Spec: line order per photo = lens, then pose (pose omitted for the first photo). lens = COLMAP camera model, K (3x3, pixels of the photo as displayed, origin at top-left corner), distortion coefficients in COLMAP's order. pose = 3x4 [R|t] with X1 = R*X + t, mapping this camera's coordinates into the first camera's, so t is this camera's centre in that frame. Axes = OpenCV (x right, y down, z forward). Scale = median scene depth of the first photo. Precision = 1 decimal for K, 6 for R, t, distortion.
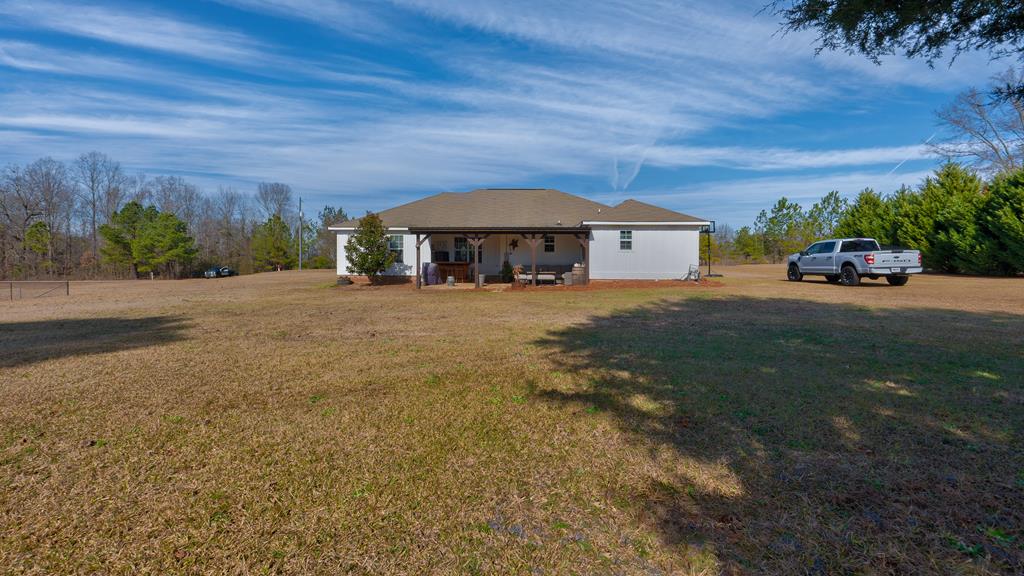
lens RADIAL K [[441.0, 0, 511.1], [0, 441.0, 279.4], [0, 0, 1]] dist [-0.004506, -0.000496]
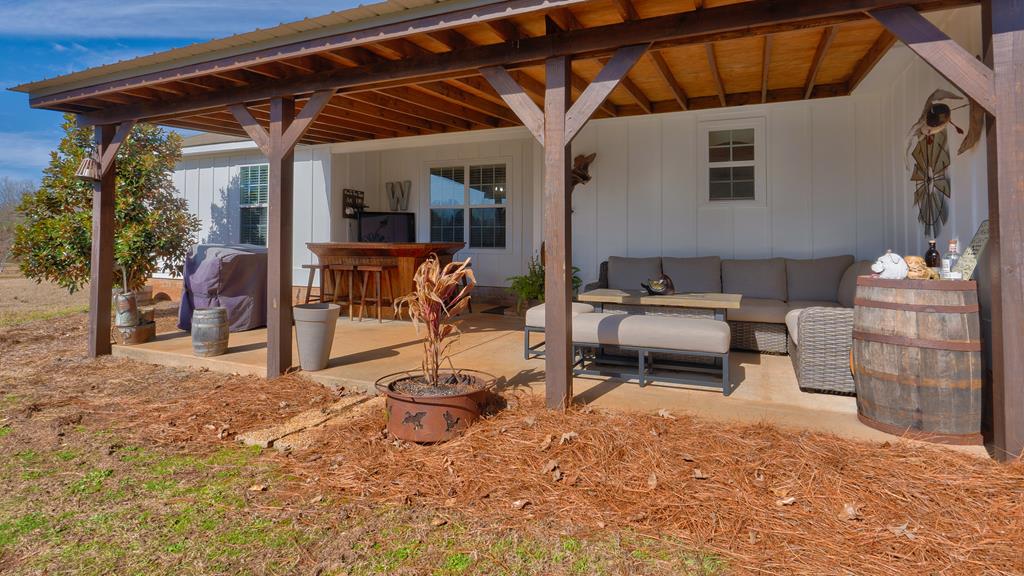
lens RADIAL K [[535.6, 0, 514.5], [0, 535.6, 242.3], [0, 0, 1]] dist [-0.002432, -0.000295]
pose [[0.919608, -0.000552, -0.392838, 0.104318], [-0.018089, 0.998879, -0.043748, -0.029473], [0.392422, 0.047337, 0.918566, 0.789229]]
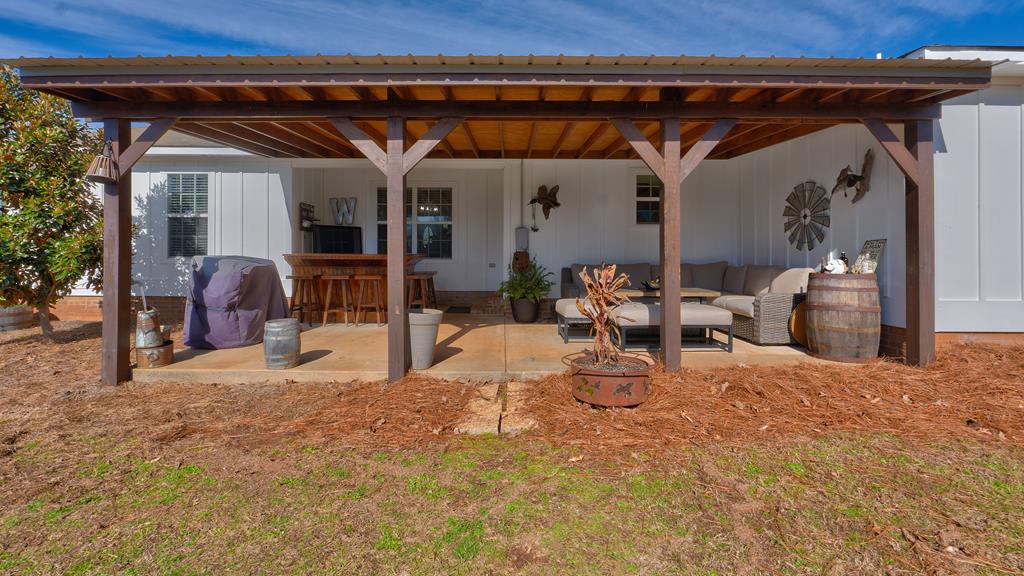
lens RADIAL K [[438.3, 0, 513.0], [0, 438.3, 265.3], [0, 0, 1]] dist [-0.006809, 0.000320]
pose [[0.999697, -0.002712, 0.024469, -0.028220], [0.003241, 0.999761, -0.021598, -0.027617], [-0.024404, 0.021671, 0.999467, 0.758810]]
